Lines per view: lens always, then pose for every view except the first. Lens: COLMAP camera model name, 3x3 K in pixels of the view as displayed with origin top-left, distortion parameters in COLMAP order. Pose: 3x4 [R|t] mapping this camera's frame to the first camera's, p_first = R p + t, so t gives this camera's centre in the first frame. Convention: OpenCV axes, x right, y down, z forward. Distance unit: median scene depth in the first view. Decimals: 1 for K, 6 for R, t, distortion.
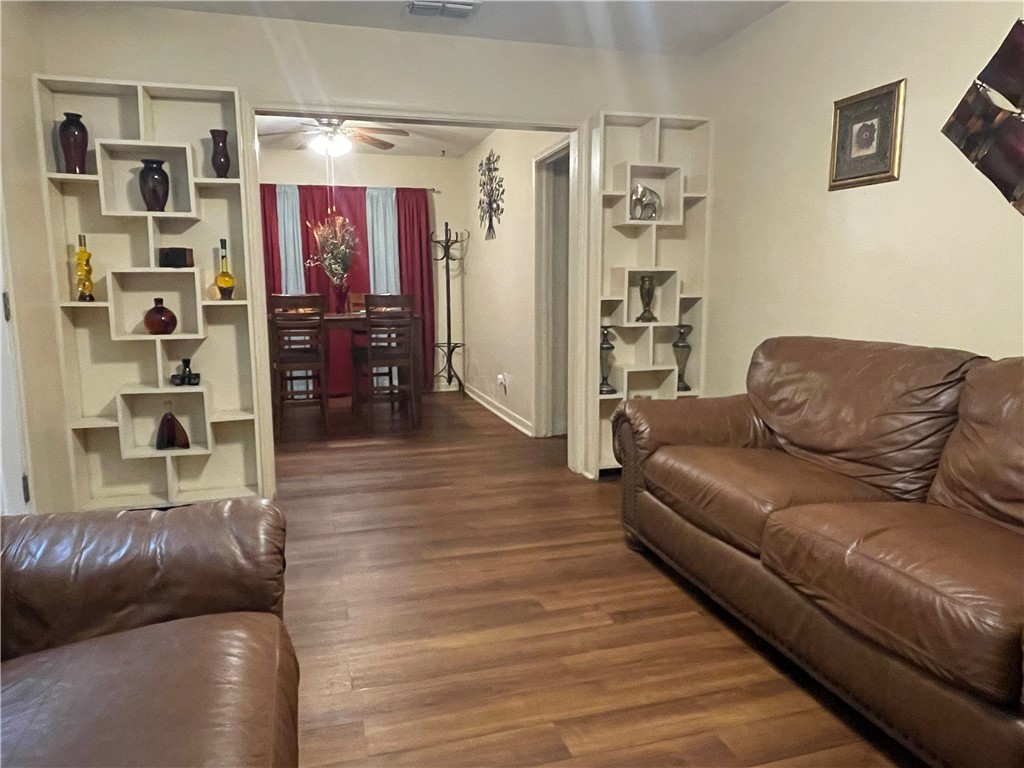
lens RADIAL K [[690.2, 0, 503.8], [0, 690.2, 382.2], [0, 0, 1]] dist [0.004498, -0.015211]
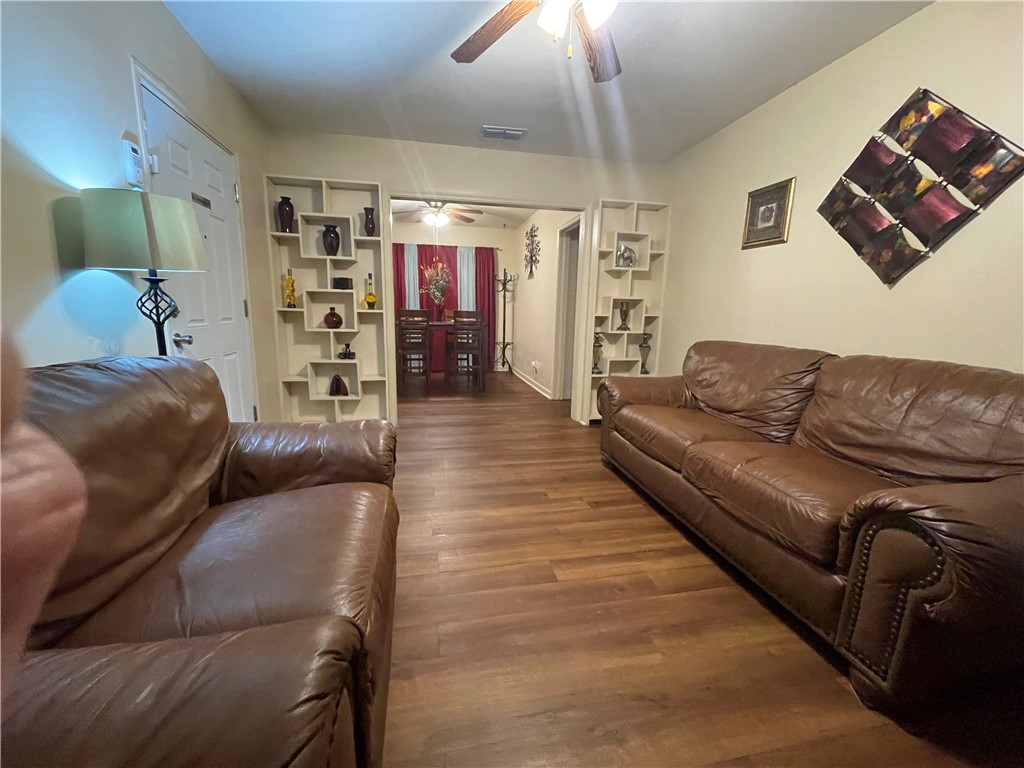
lens RADIAL K [[417.3, 0, 508.9], [0, 417.3, 384.6], [0, 0, 1]] dist [-0.003614, -0.000109]
pose [[0.996766, 0.038625, -0.070463, 0.015498], [-0.035970, 0.998609, 0.038563, 0.013717], [0.071854, -0.035904, 0.996769, -0.003893]]
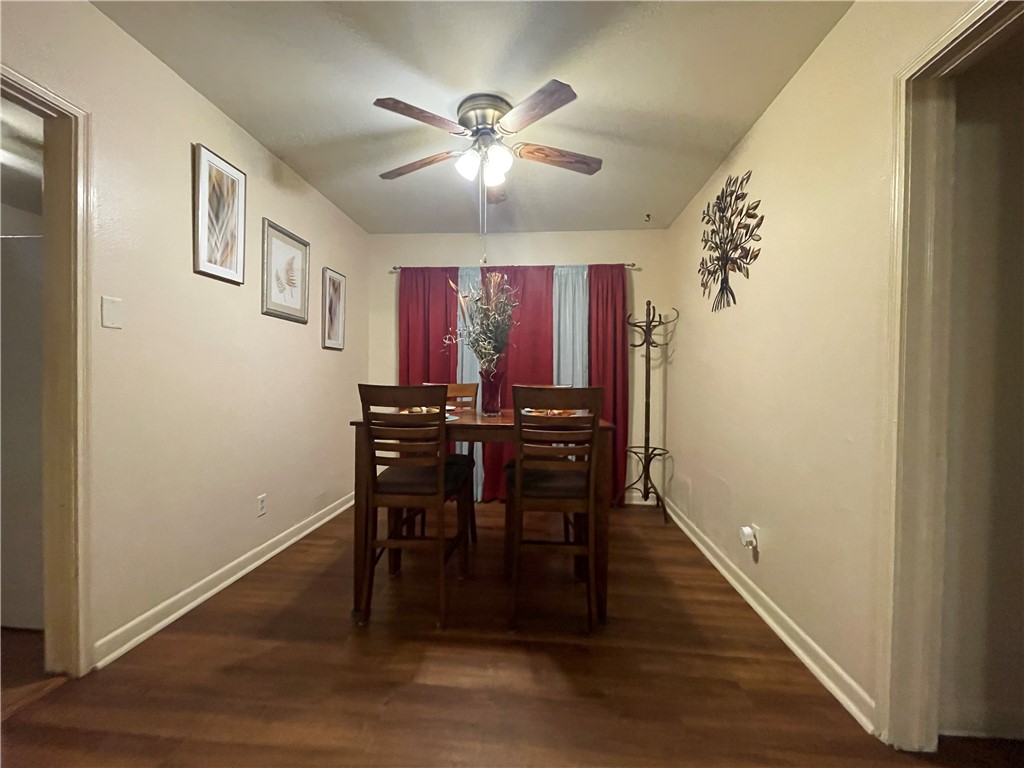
lens RADIAL K [[417.3, 0, 508.9], [0, 417.3, 384.6], [0, 0, 1]] dist [-0.003614, -0.000109]
pose [[0.935518, 0.020009, -0.352712, -0.130106], [-0.065519, 0.990901, -0.117567, -0.136654], [0.347150, 0.133096, 0.928317, 1.053515]]
